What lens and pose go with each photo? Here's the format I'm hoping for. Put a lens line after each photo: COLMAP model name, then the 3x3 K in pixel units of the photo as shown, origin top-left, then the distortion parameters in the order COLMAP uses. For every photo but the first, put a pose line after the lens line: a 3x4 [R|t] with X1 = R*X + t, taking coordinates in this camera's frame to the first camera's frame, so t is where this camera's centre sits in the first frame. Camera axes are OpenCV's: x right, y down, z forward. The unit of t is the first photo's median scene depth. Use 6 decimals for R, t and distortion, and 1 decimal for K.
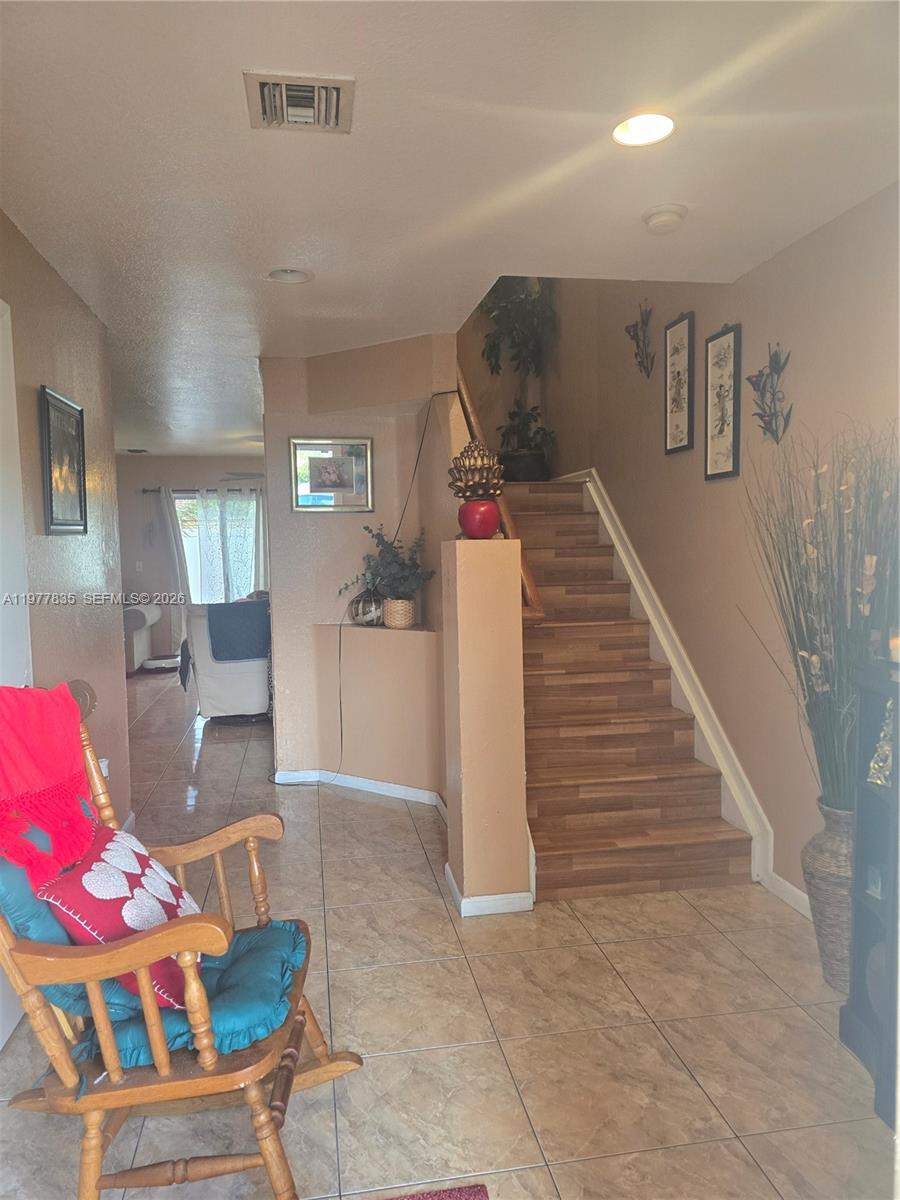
lens RADIAL K [[809.3, 0, 438.8], [0, 809.3, 598.2], [0, 0, 1]] dist [0.026390, -0.014671]
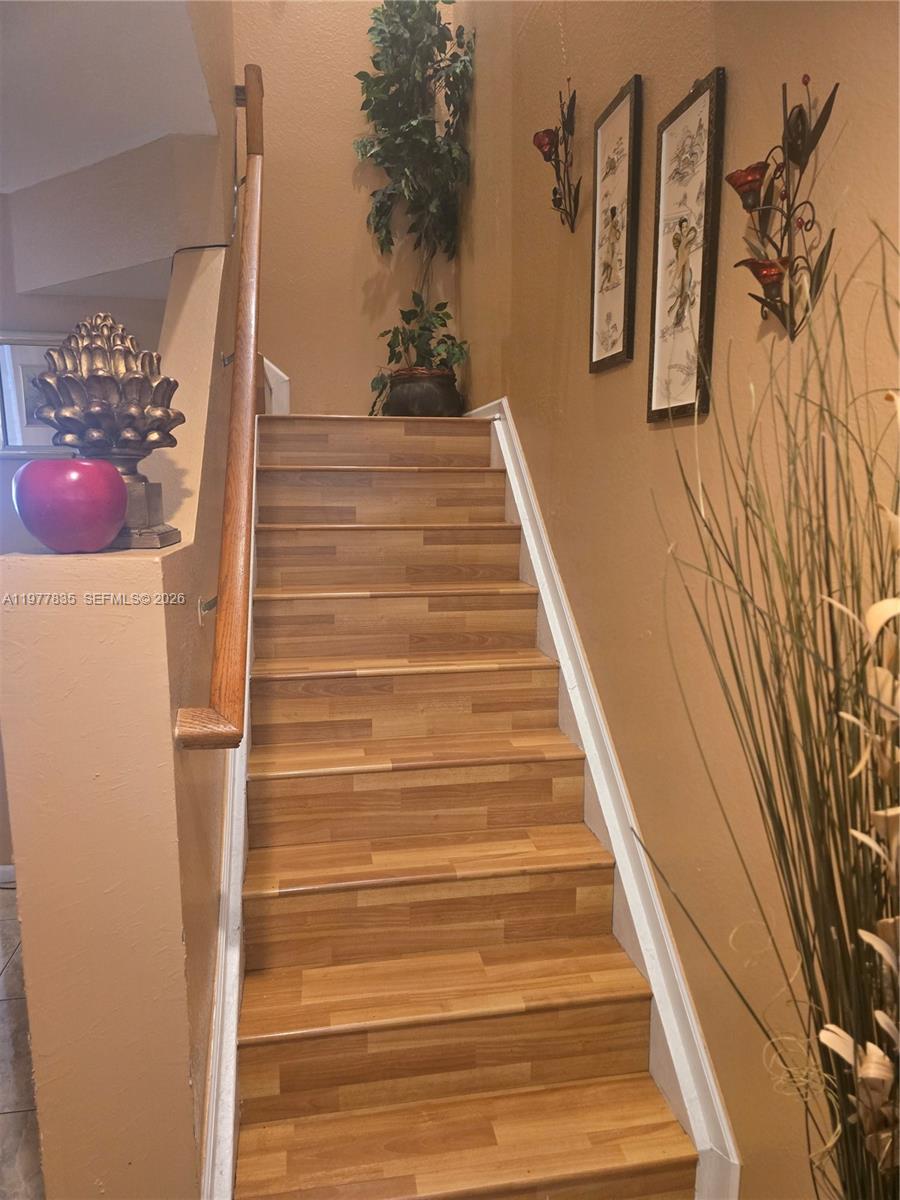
lens RADIAL K [[809.3, 0, 459.8], [0, 809.3, 606.2], [0, 0, 1]] dist [0.026390, -0.014671]
pose [[0.999756, 0.018196, 0.012538, 0.203374], [-0.019237, 0.995881, 0.088606, -0.072294], [-0.010874, -0.088825, 0.995988, 0.479052]]
